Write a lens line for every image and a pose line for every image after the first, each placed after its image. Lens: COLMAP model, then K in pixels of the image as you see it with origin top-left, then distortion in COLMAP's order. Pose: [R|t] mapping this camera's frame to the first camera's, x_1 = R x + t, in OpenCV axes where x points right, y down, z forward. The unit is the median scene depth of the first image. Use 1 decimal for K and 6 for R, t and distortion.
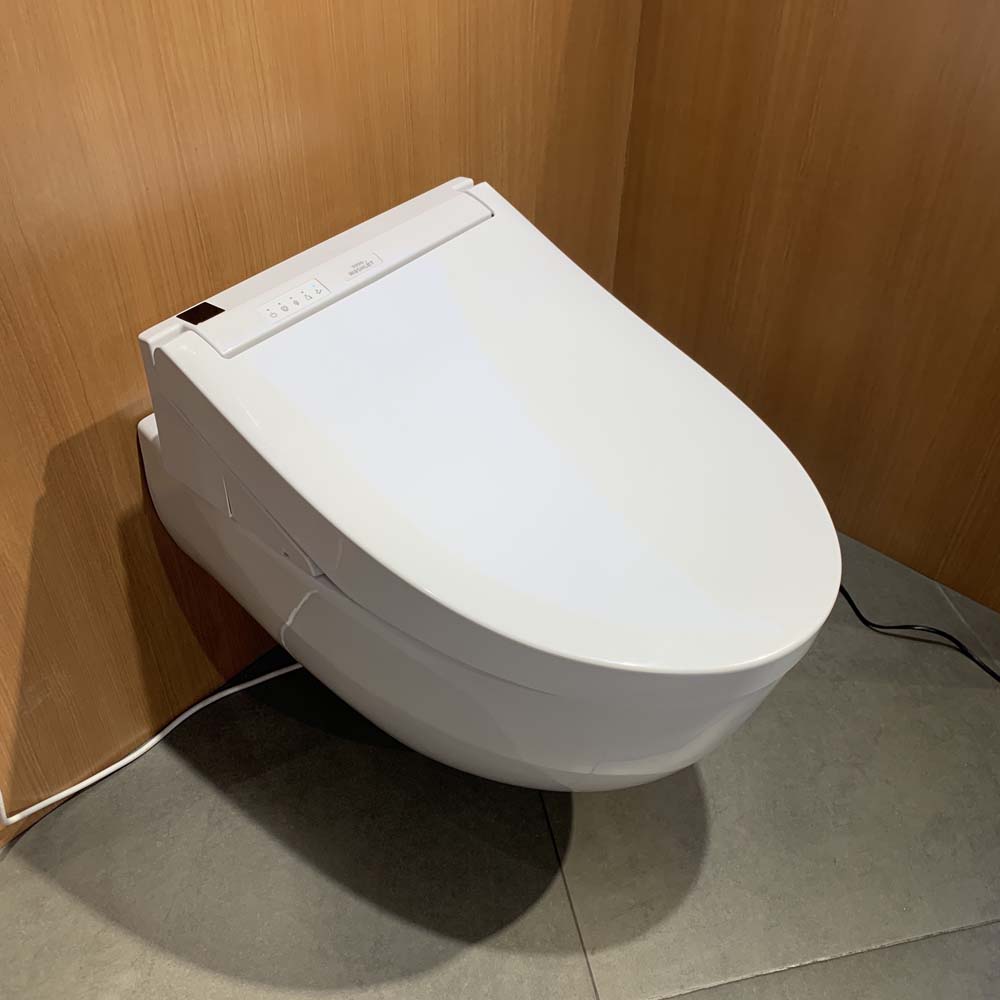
lens RADIAL K [[1041.1, 0, 497.9], [0, 1041.1, 502.2], [0, 0, 1]] dist [0.003726, -0.010393]
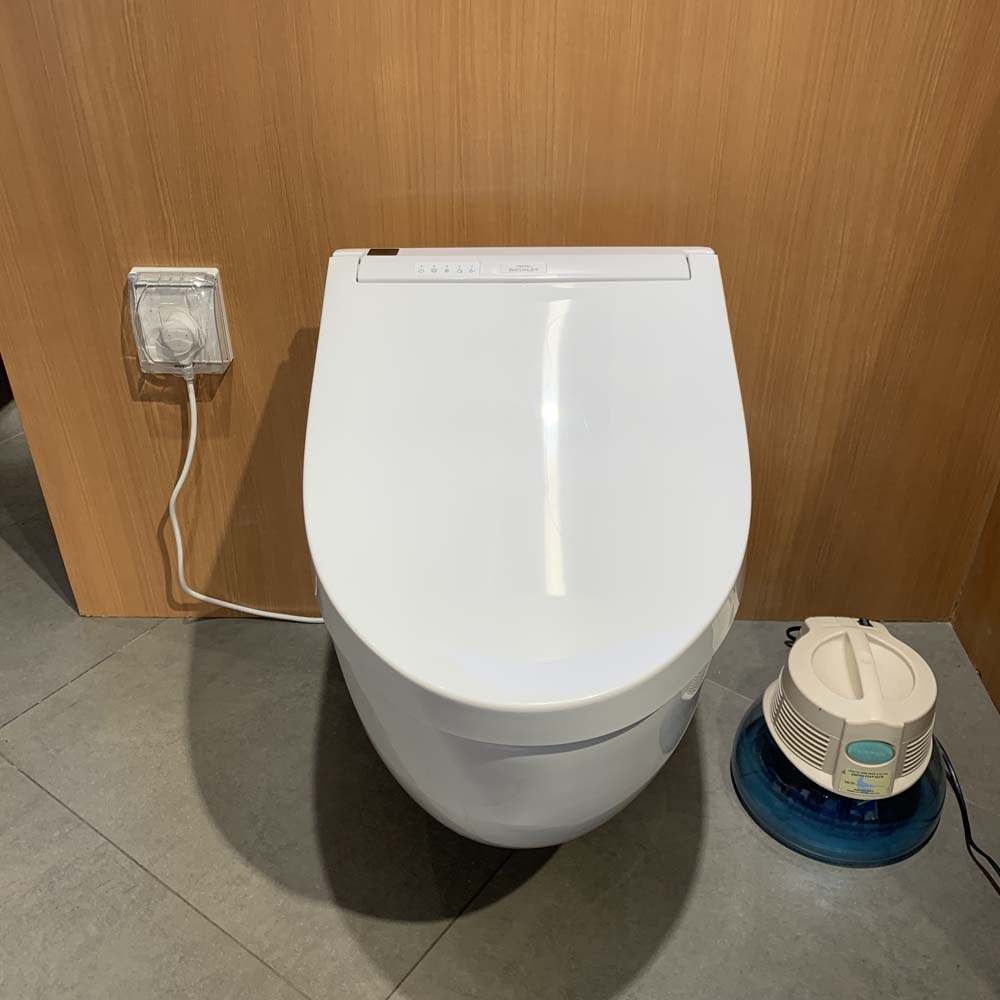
lens RADIAL K [[1029.0, 0, 502.6], [0, 1029.0, 500.1], [0, 0, 1]] dist [0.010493, -0.061156]
pose [[0.662788, 0.420594, -0.619526, 0.548767], [-0.506108, 0.861380, 0.043338, -0.045598], [0.551875, 0.284823, 0.783779, 0.183733]]
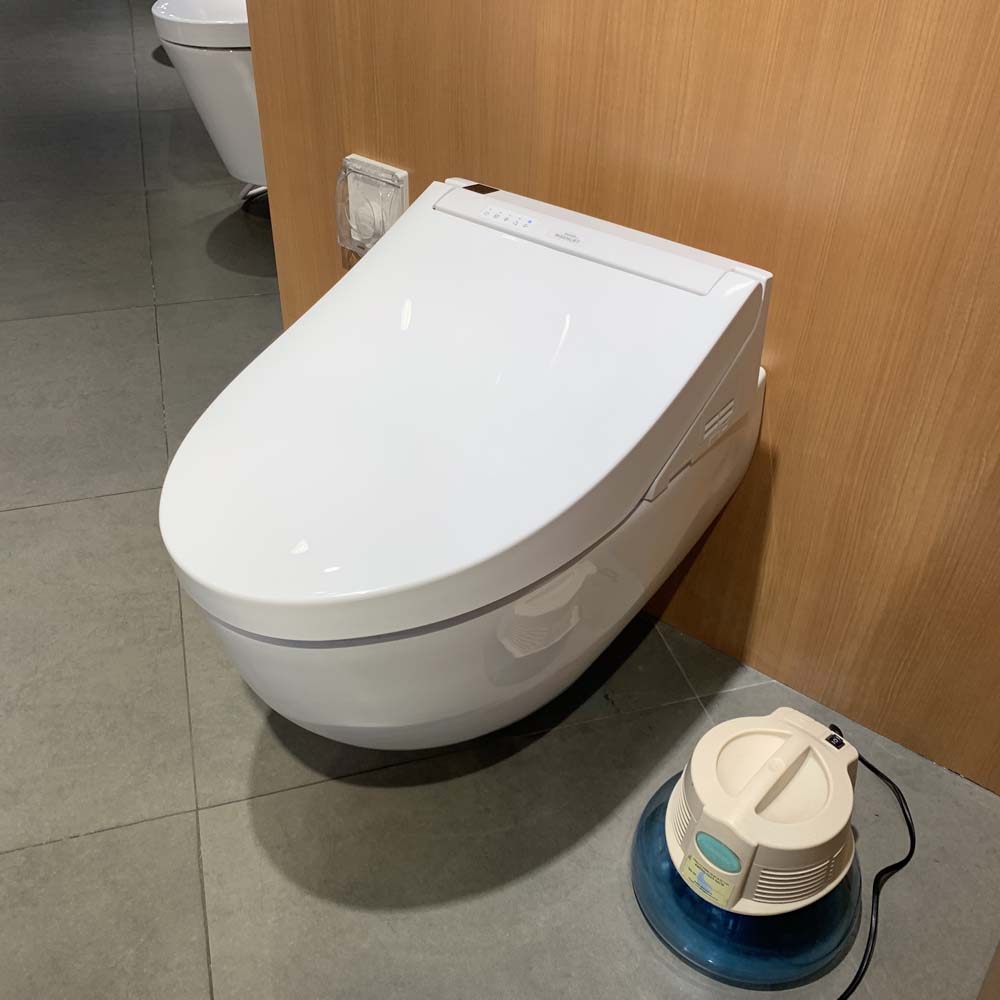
lens RADIAL K [[1012.4, 0, 497.7], [0, 1012.4, 498.1], [0, 0, 1]] dist [-0.008977, -0.004069]
pose [[0.076877, 0.612817, -0.786477, 0.765738], [-0.695071, 0.598472, 0.398382, -0.382061], [0.714819, 0.516030, 0.471960, 0.512470]]
